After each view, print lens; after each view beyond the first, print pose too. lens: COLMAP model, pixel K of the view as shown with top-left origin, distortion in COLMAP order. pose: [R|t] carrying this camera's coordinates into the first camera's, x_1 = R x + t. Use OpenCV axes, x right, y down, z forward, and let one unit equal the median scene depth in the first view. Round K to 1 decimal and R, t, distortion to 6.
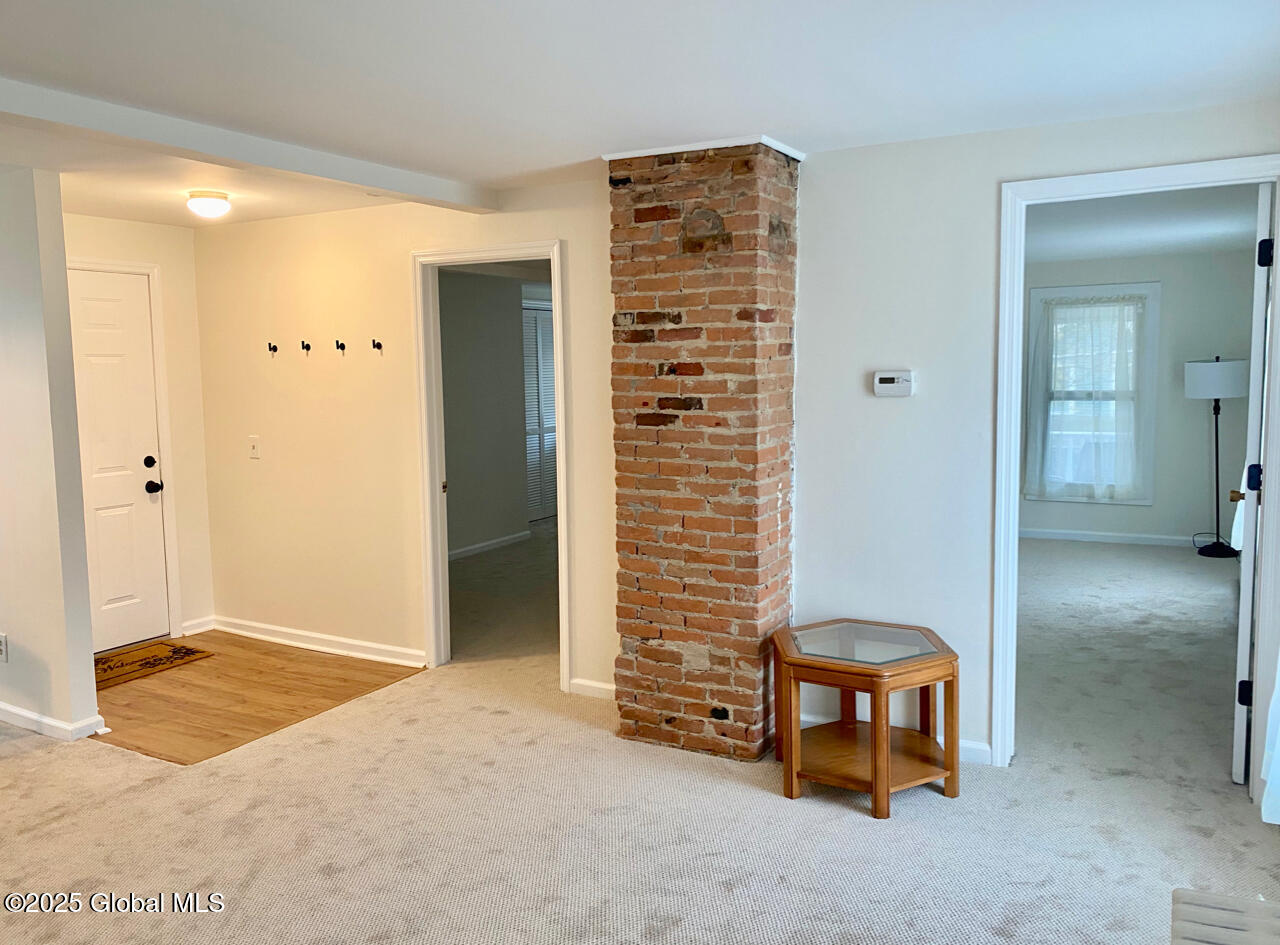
lens RADIAL K [[976.6, 0, 640.0], [0, 976.6, 472.5], [0, 0, 1]] dist [0.001187, -0.000783]
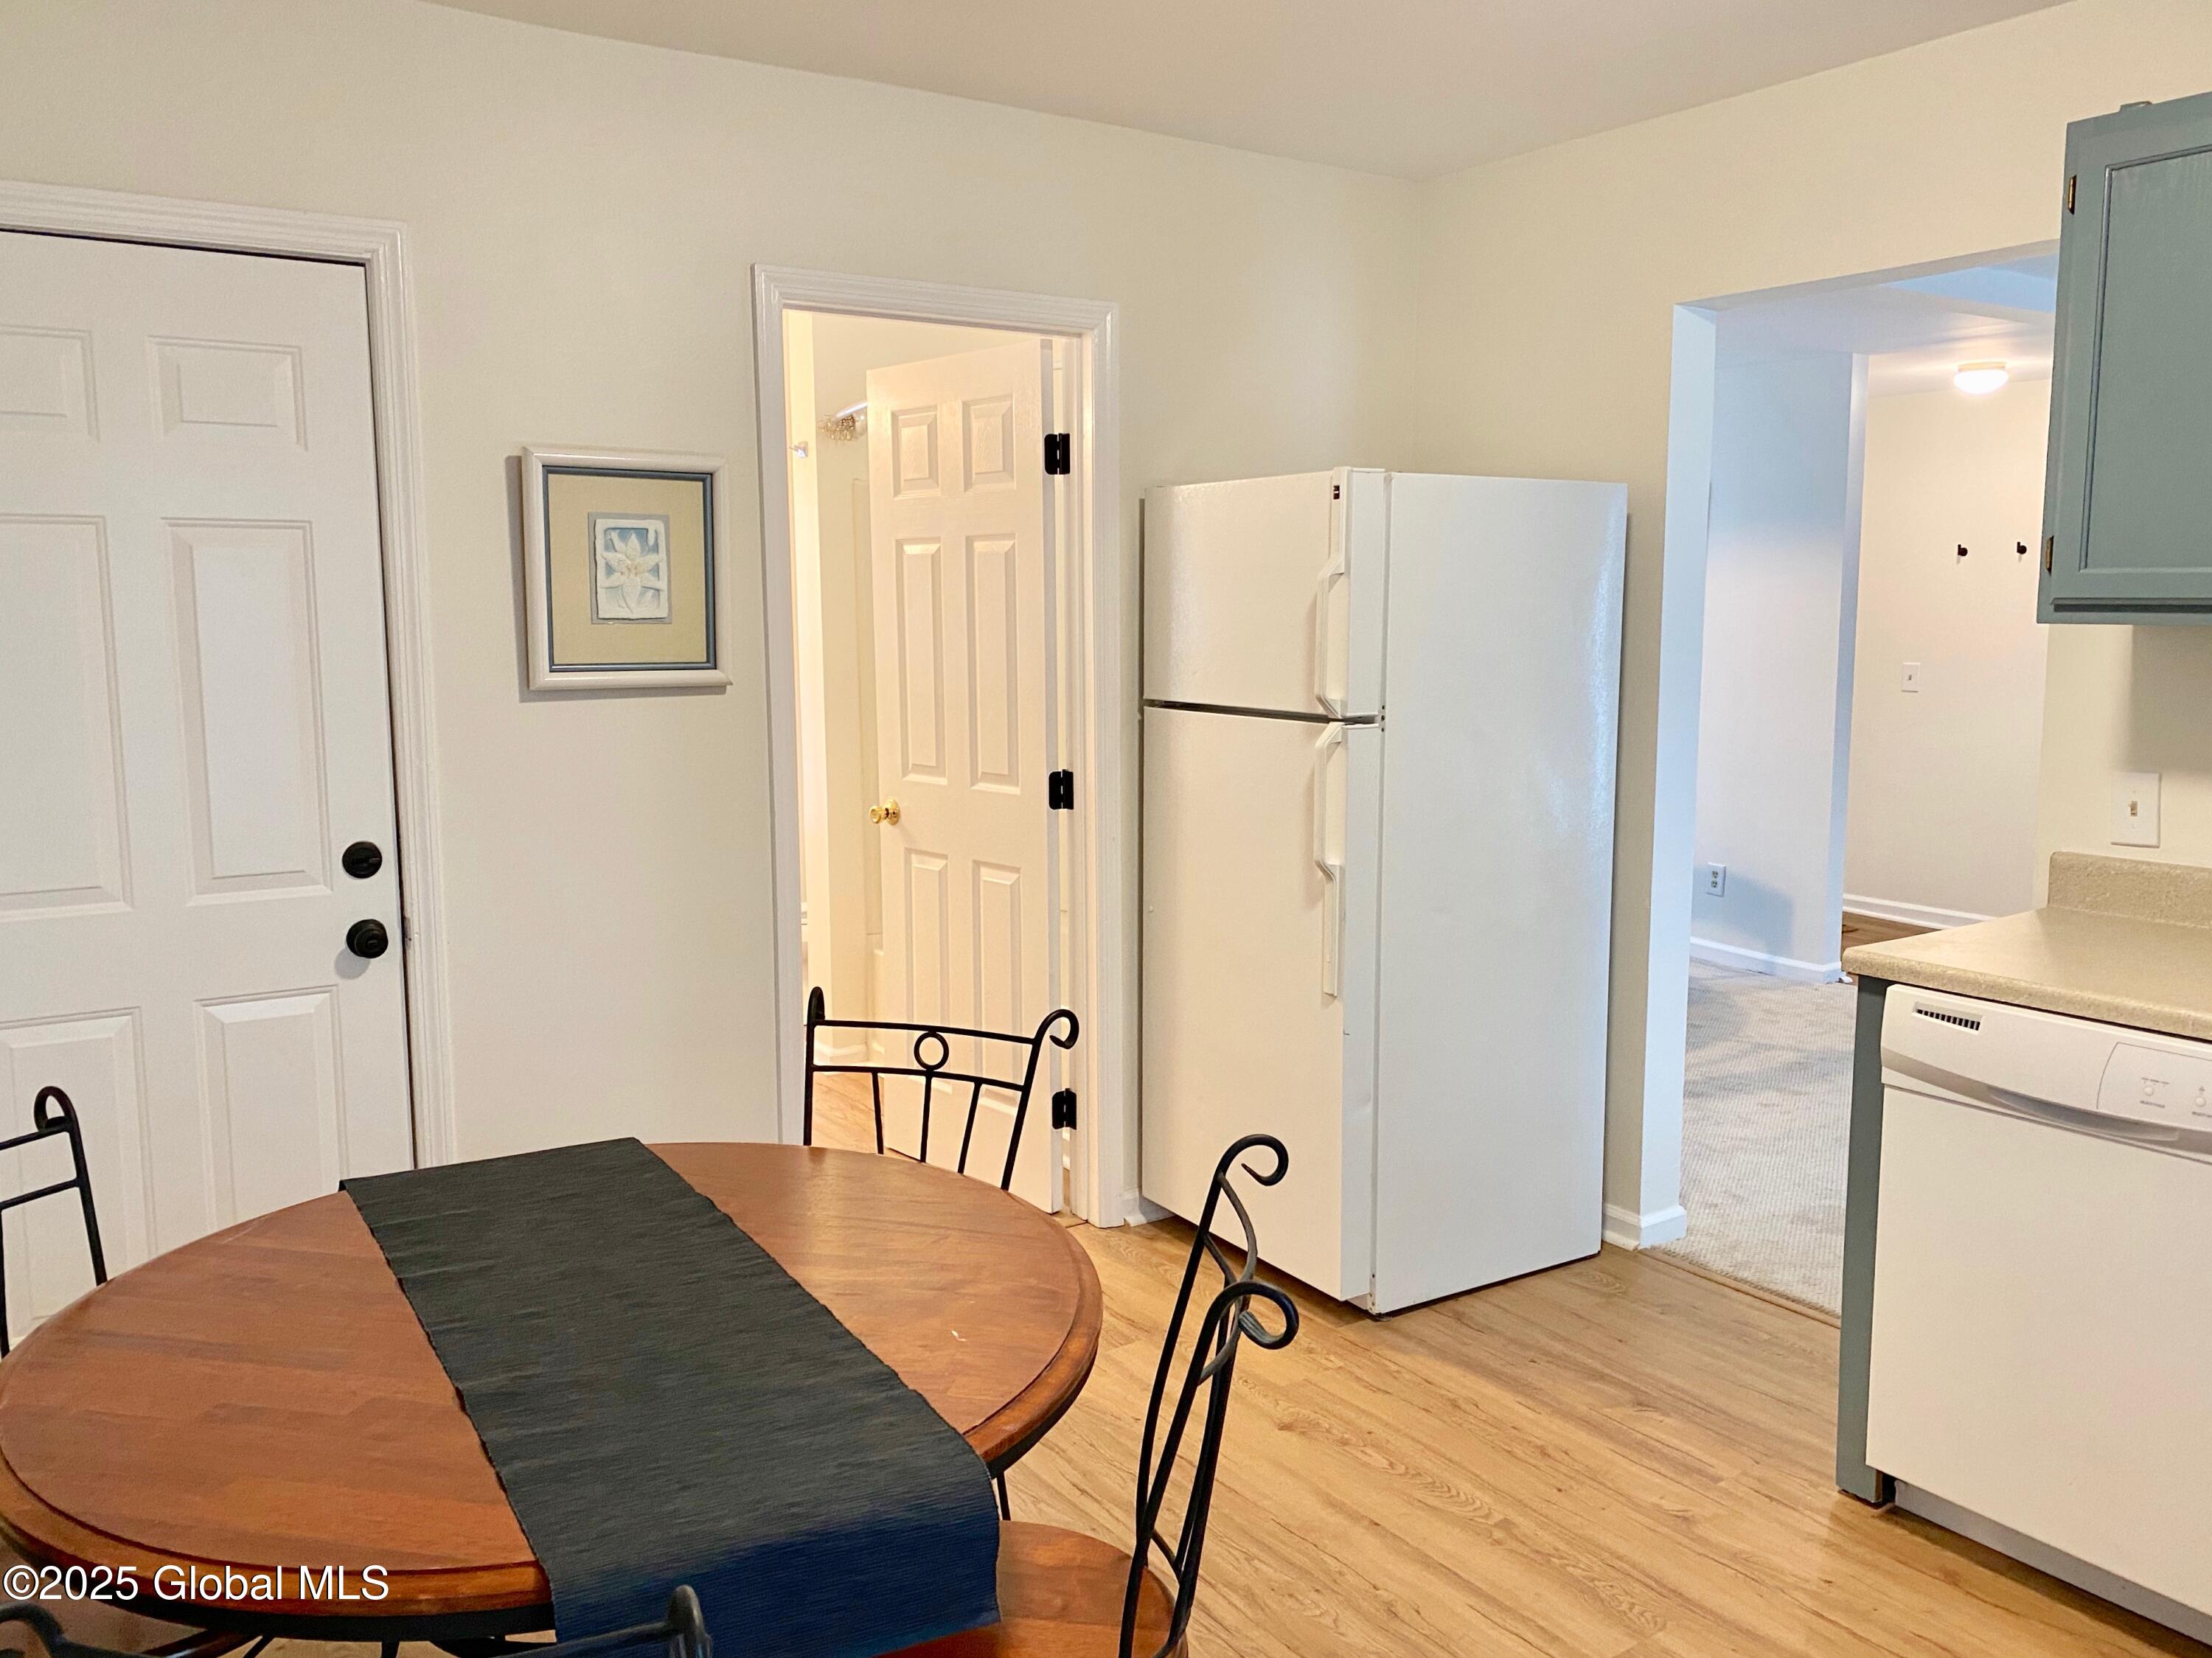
lens RADIAL K [[1724.9, 0, 1106.0], [0, 1724.9, 829.0], [0, 0, 1]] dist [-0.007595, 0.006070]
pose [[0.898610, 0.069278, -0.433245, -0.479466], [-0.055906, 0.997486, 0.043547, 0.094880], [0.435173, -0.014910, 0.900223, -0.710079]]
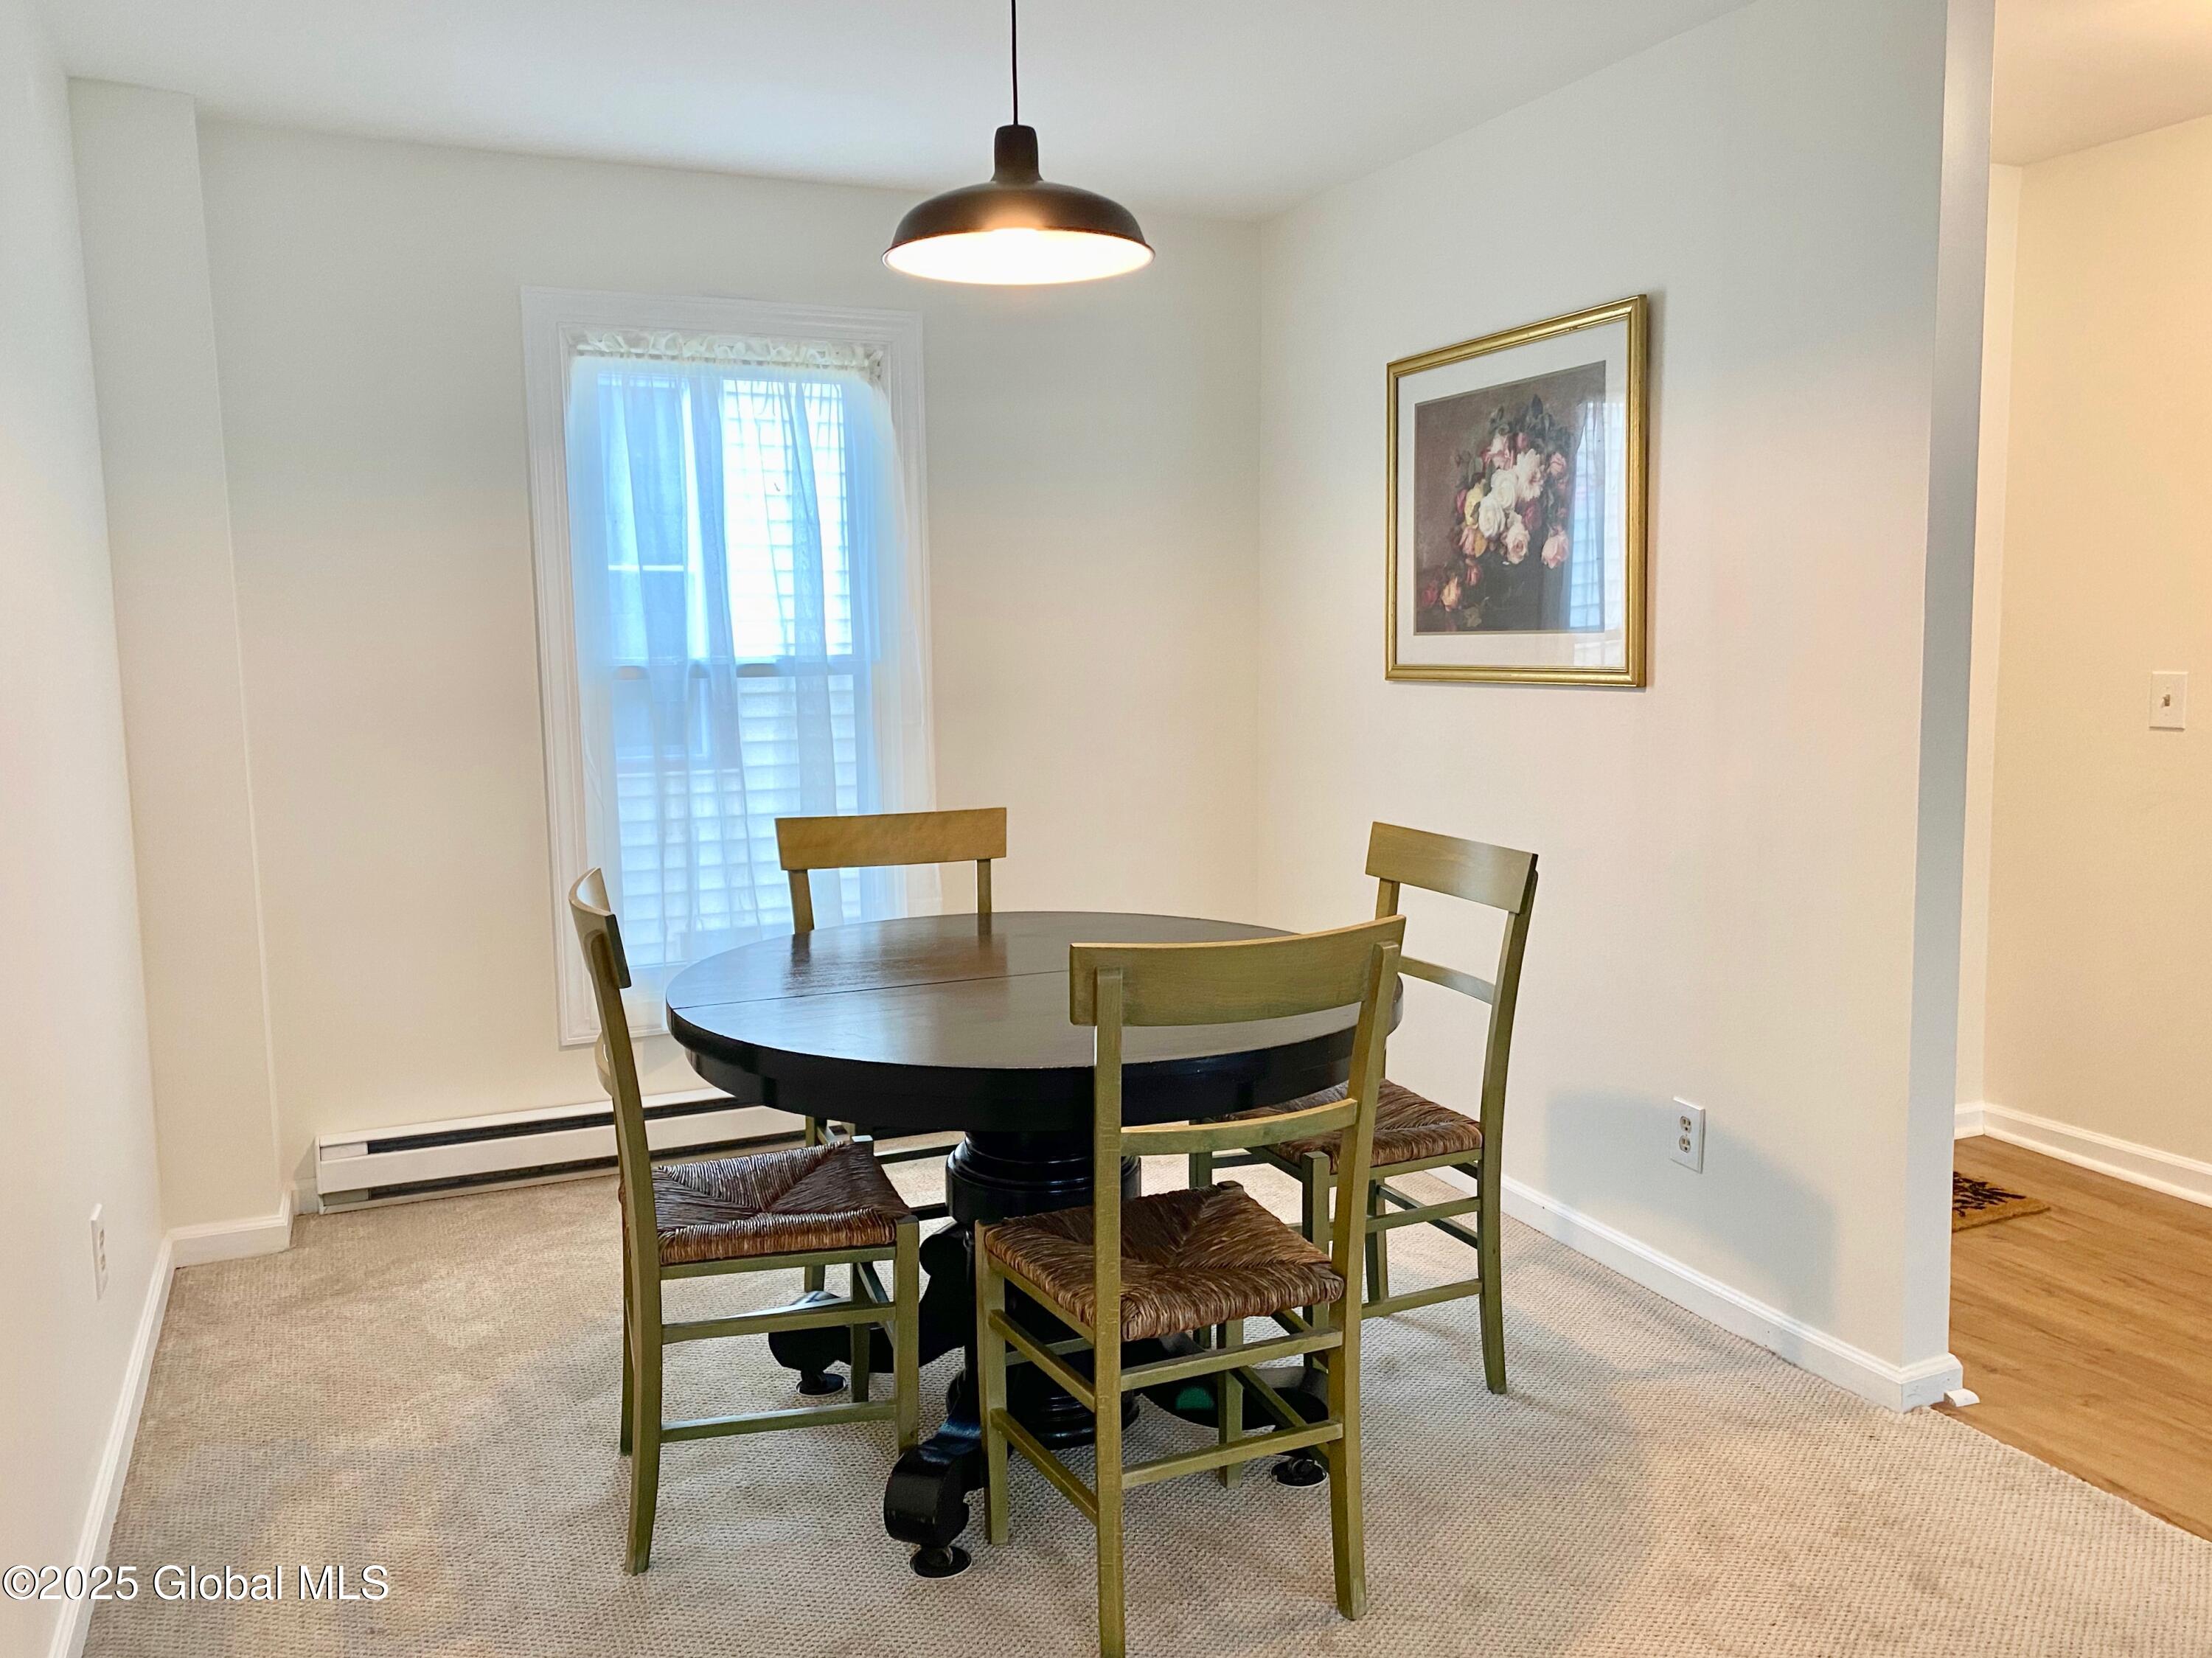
lens RADIAL K [[1724.9, 0, 1106.0], [0, 1724.9, 829.0], [0, 0, 1]] dist [-0.007595, 0.006070]
pose [[0.811103, 0.066358, -0.581127, -0.438387], [-0.057173, 0.997781, 0.034136, 0.034691], [0.582102, 0.005537, 0.813097, 0.241822]]
